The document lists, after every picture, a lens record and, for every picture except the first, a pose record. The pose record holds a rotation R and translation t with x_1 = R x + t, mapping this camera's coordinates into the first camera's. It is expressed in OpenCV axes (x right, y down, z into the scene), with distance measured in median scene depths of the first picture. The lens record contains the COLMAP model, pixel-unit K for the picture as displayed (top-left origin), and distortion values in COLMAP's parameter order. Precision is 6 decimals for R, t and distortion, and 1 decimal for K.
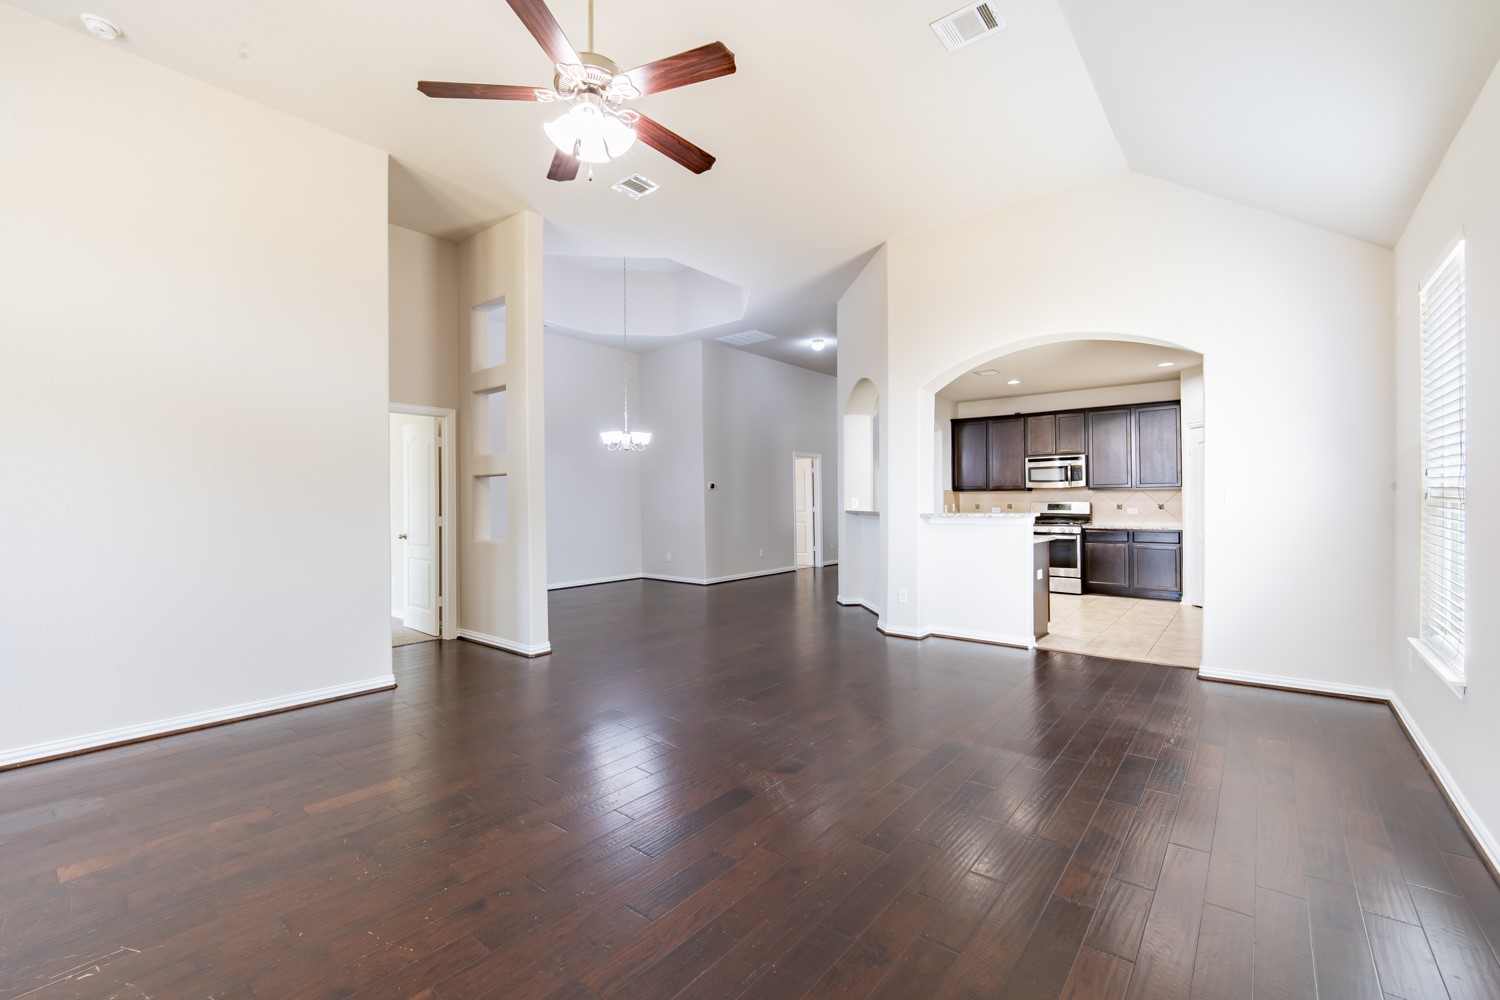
lens RADIAL K [[633.6, 0, 729.7], [0, 633.6, 501.9], [0, 0, 1]] dist [0.014824, -0.020644]
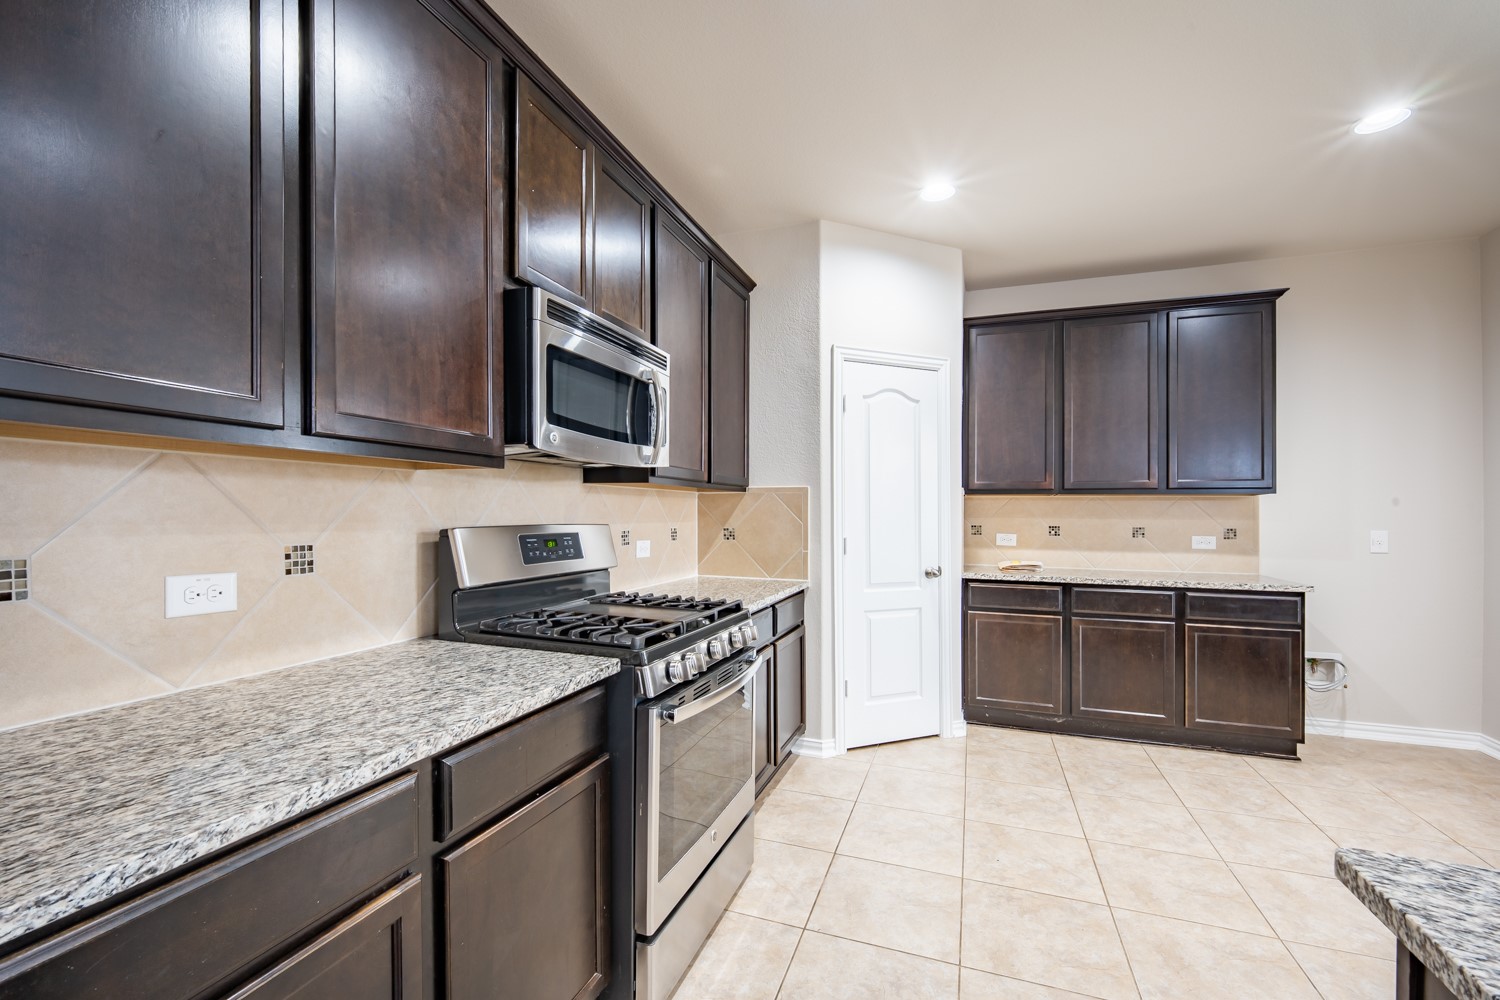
lens RADIAL K [[627.4, 0, 745.4], [0, 627.4, 522.3], [0, 0, 1]] dist [0.010859, -0.007054]
pose [[-0.355839, -0.012332, 0.934466, 0.289238], [-0.002200, 0.999921, 0.012358, -0.004598], [-0.934545, 0.002342, -0.355838, 1.064874]]
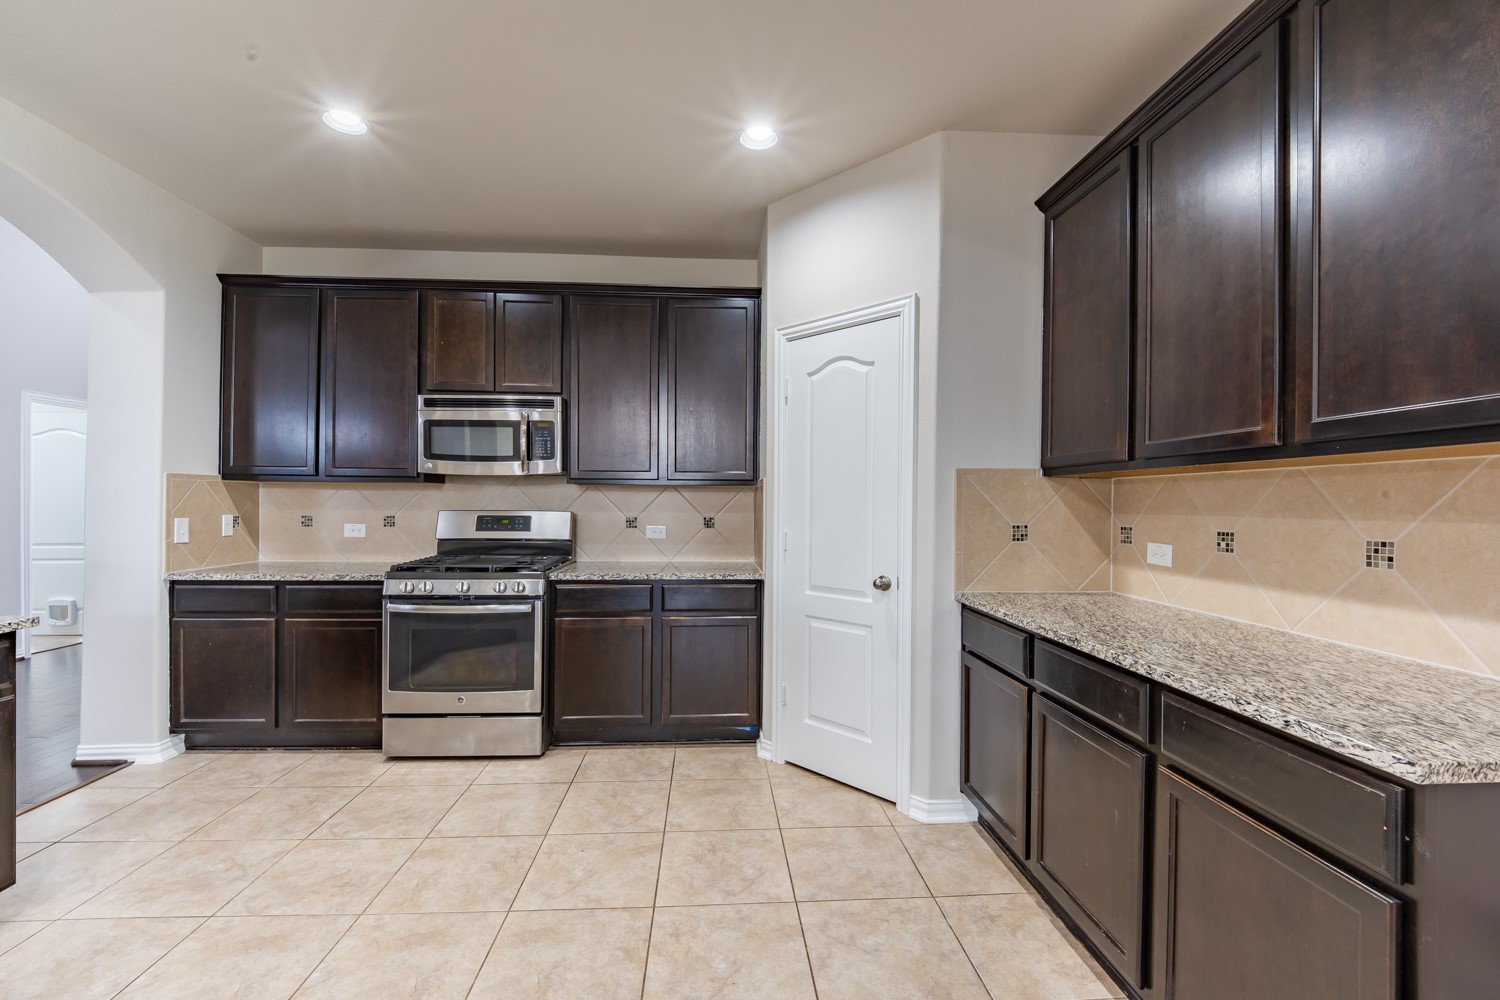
lens RADIAL K [[630.8, 0, 767.1], [0, 630.8, 502.8], [0, 0, 1]] dist [0.002361, -0.006253]
pose [[0.709856, 0.011953, 0.704245, 0.366654], [-0.009016, 0.999928, -0.007883, -0.003935], [-0.704289, -0.000754, 0.709913, 0.614982]]
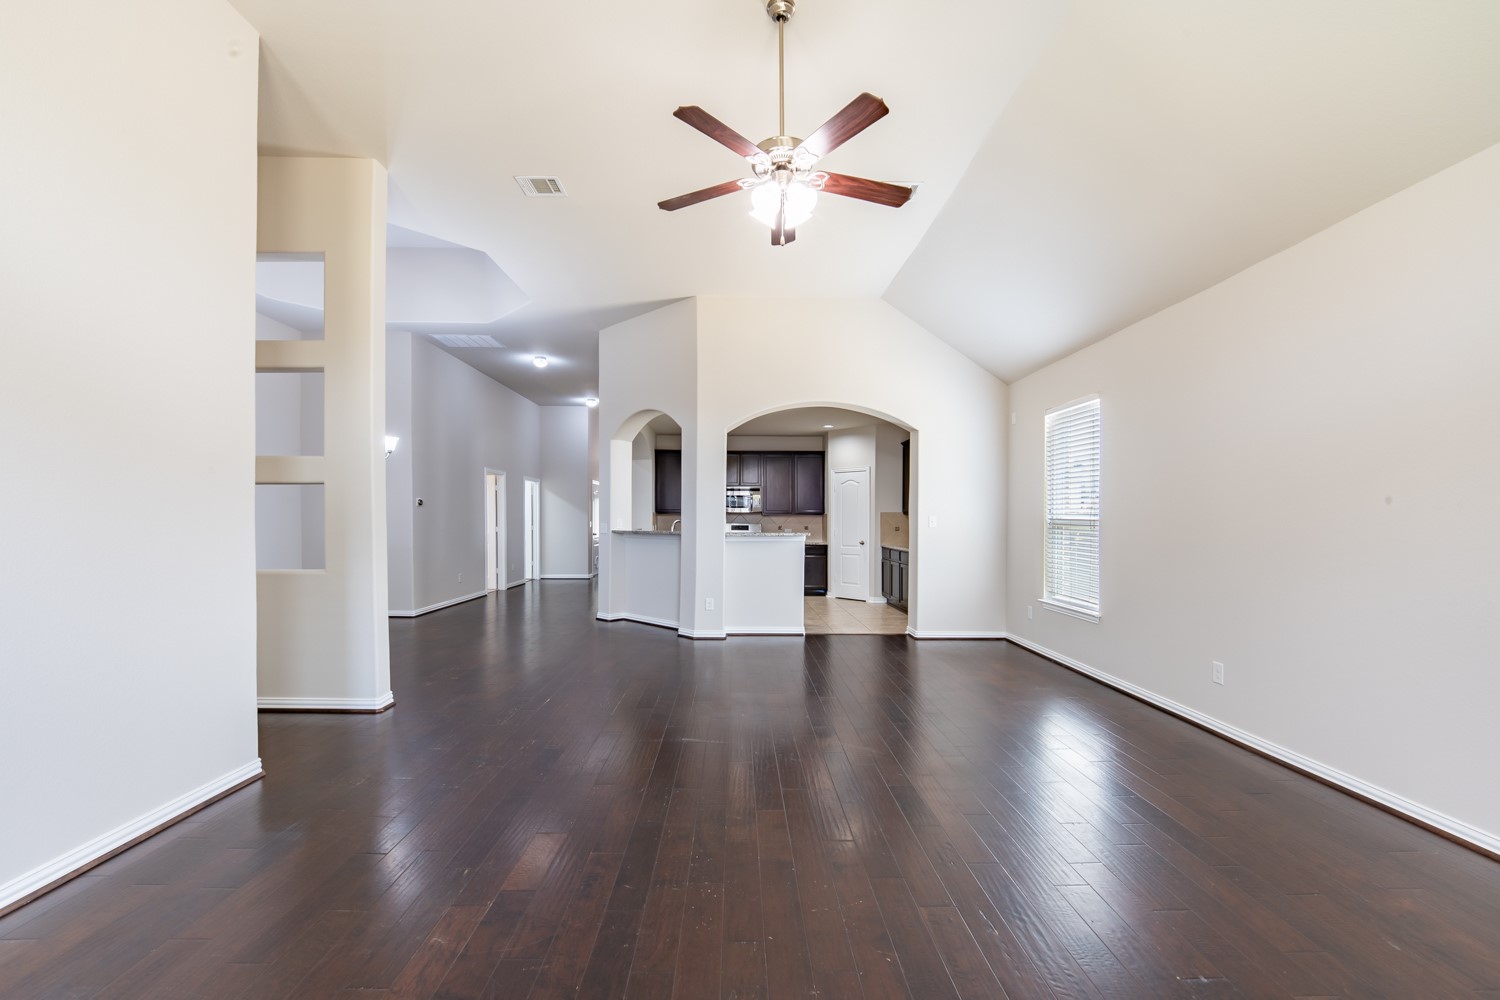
lens RADIAL K [[632.9, 0, 747.8], [0, 632.9, 532.5], [0, 0, 1]] dist [-0.000338, -0.007335]
pose [[0.743940, -0.000820, 0.668246, -0.319412], [-0.009930, 0.999875, 0.012282, 0.001782], [-0.668172, -0.015773, 0.743839, 0.062748]]
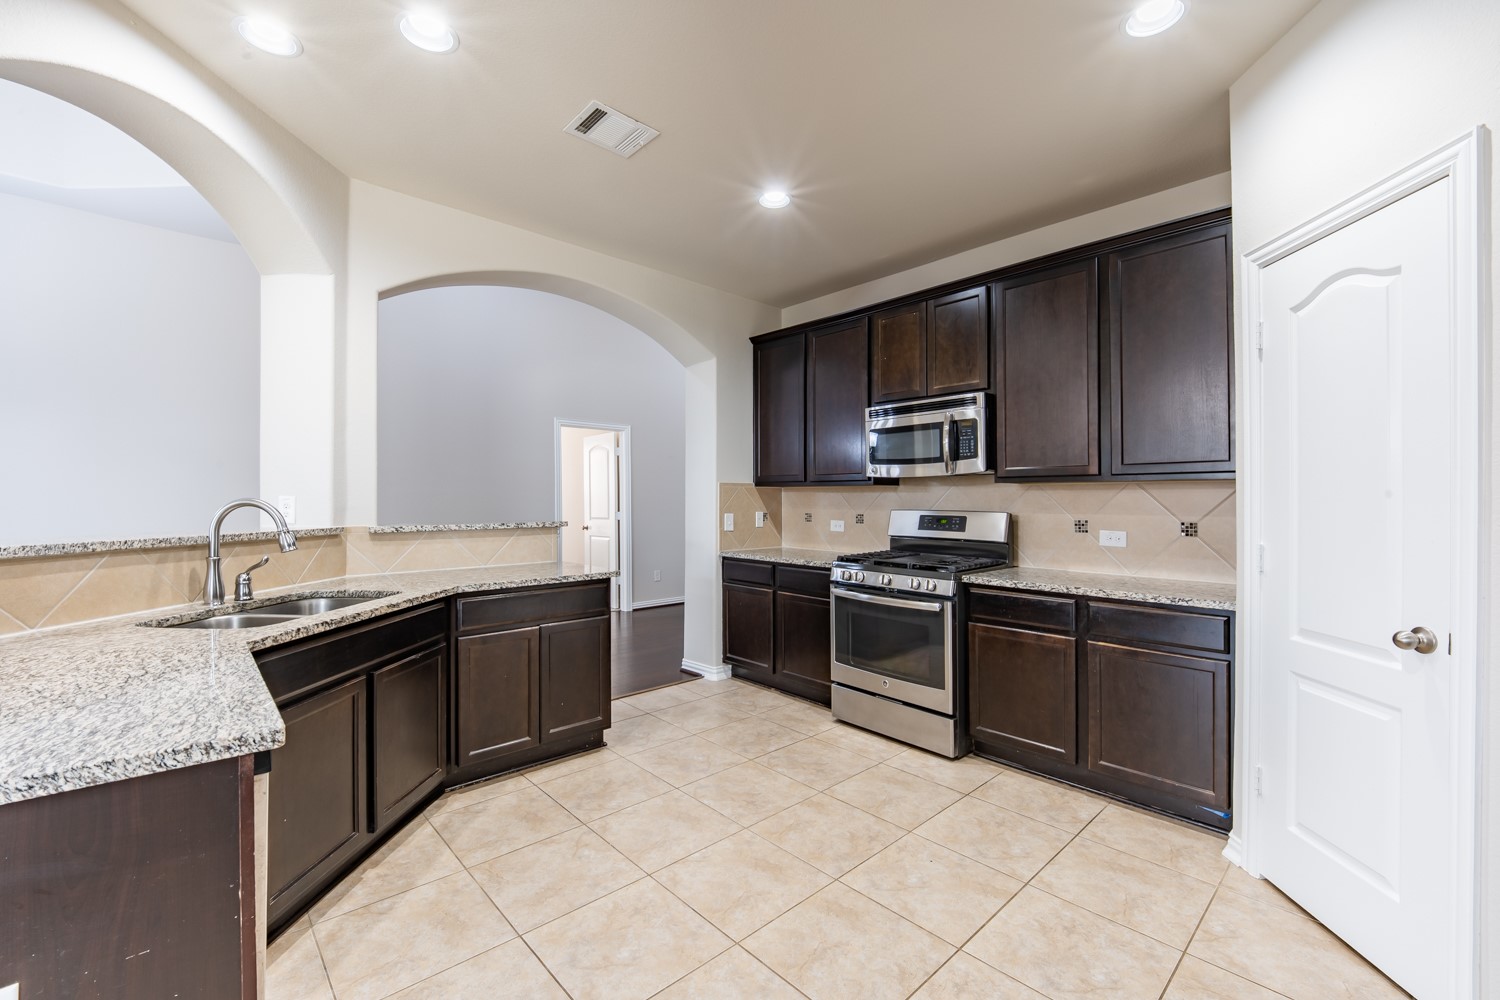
lens RADIAL K [[633.6, 0, 729.7], [0, 633.6, 501.9], [0, 0, 1]] dist [0.014824, -0.020644]
pose [[0.992752, 0.010978, -0.119680, 0.448293], [-0.010794, 0.999939, 0.002187, -0.005860], [0.119696, -0.000880, 0.992810, 0.589661]]
